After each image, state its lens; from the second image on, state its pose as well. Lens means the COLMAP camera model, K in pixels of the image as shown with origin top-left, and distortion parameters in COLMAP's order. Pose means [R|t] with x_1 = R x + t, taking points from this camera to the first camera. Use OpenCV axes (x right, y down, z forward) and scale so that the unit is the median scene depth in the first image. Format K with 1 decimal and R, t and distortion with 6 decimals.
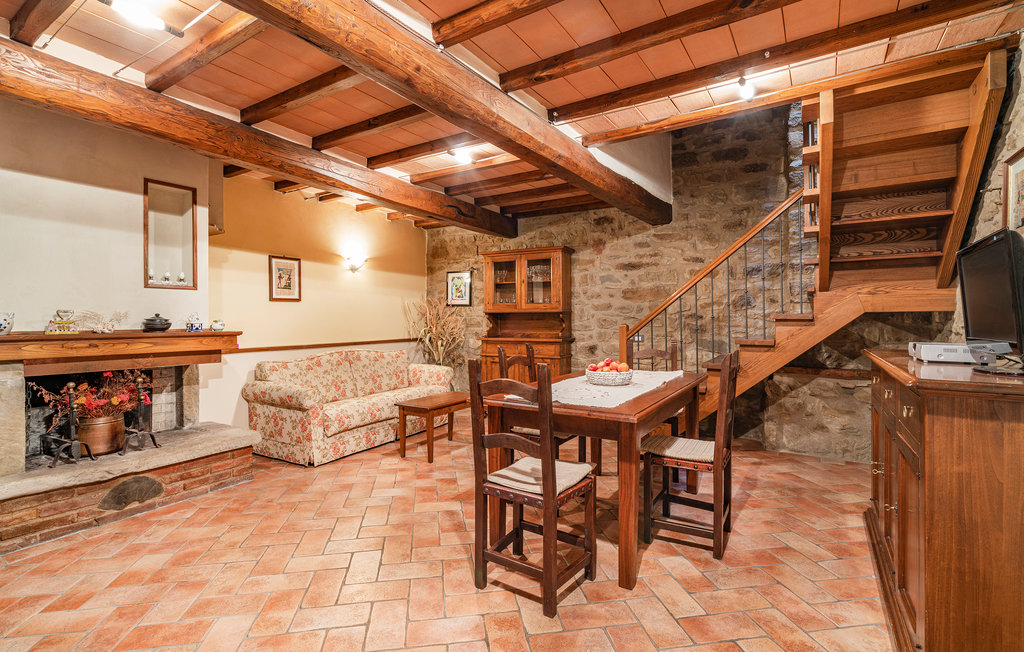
lens RADIAL K [[466.0, 0, 508.8], [0, 466.0, 326.7], [0, 0, 1]] dist [0.008519, 0.001522]
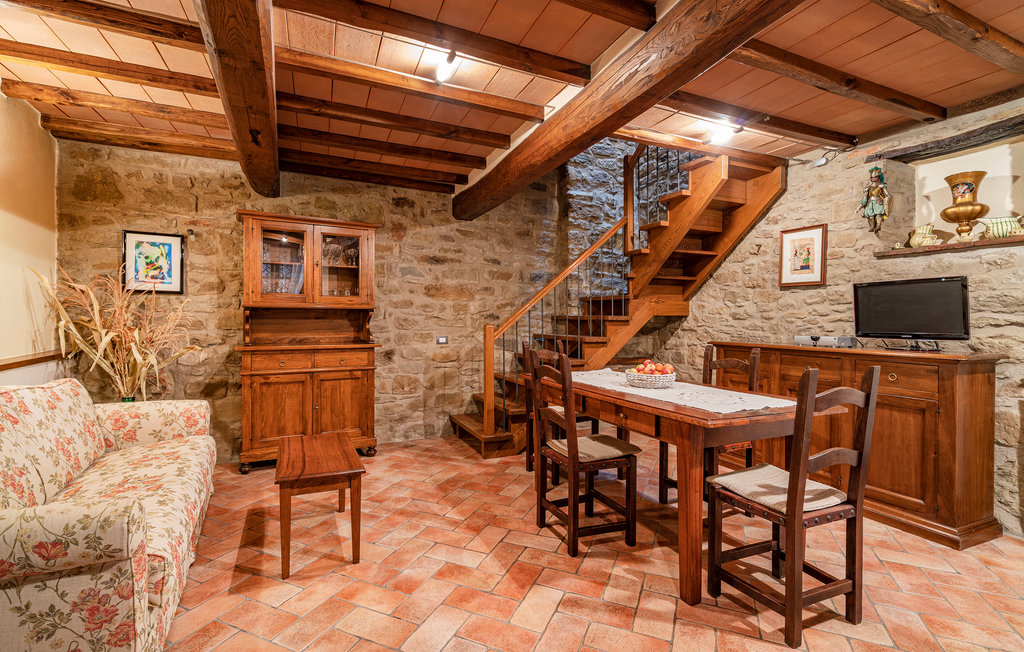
lens RADIAL K [[466.0, 0, 505.5], [0, 466.0, 324.7], [0, 0, 1]] dist [0.008519, 0.001522]
pose [[0.558373, -0.003262, 0.829584, -0.403251], [0.006583, 0.999978, -0.000499, -0.003408], [-0.829564, 0.005740, 0.558382, 0.380605]]
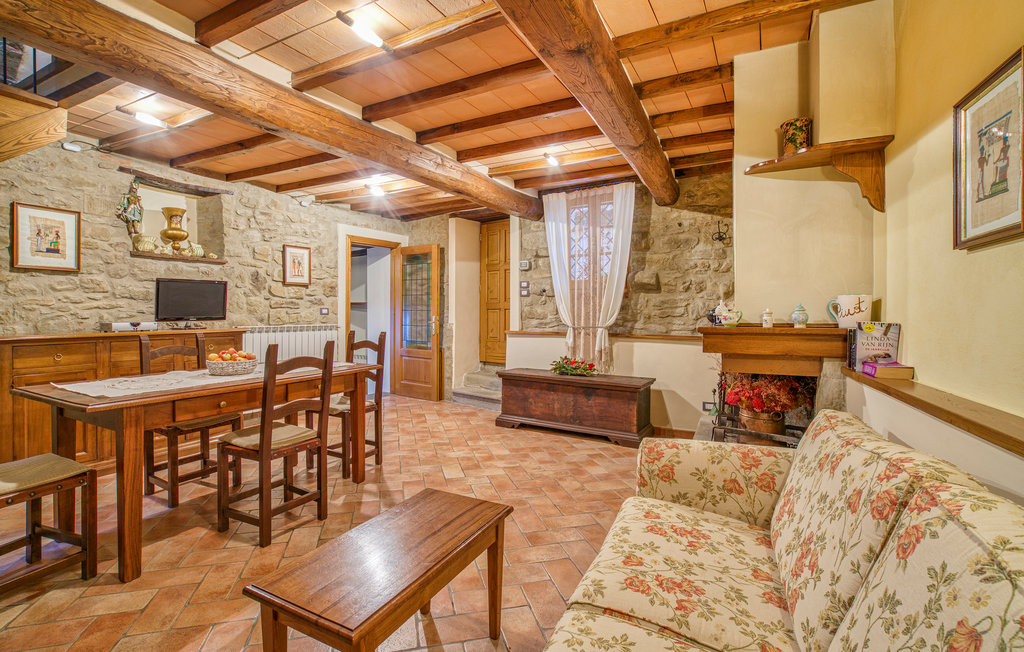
lens RADIAL K [[466.0, 0, 505.0], [0, 466.0, 304.8], [0, 0, 1]] dist [0.008519, 0.001522]
pose [[-0.996887, -0.001250, -0.078835, -0.154965], [-0.001937, 0.999961, 0.008648, -0.017845], [0.078821, 0.008774, -0.996850, 1.082738]]
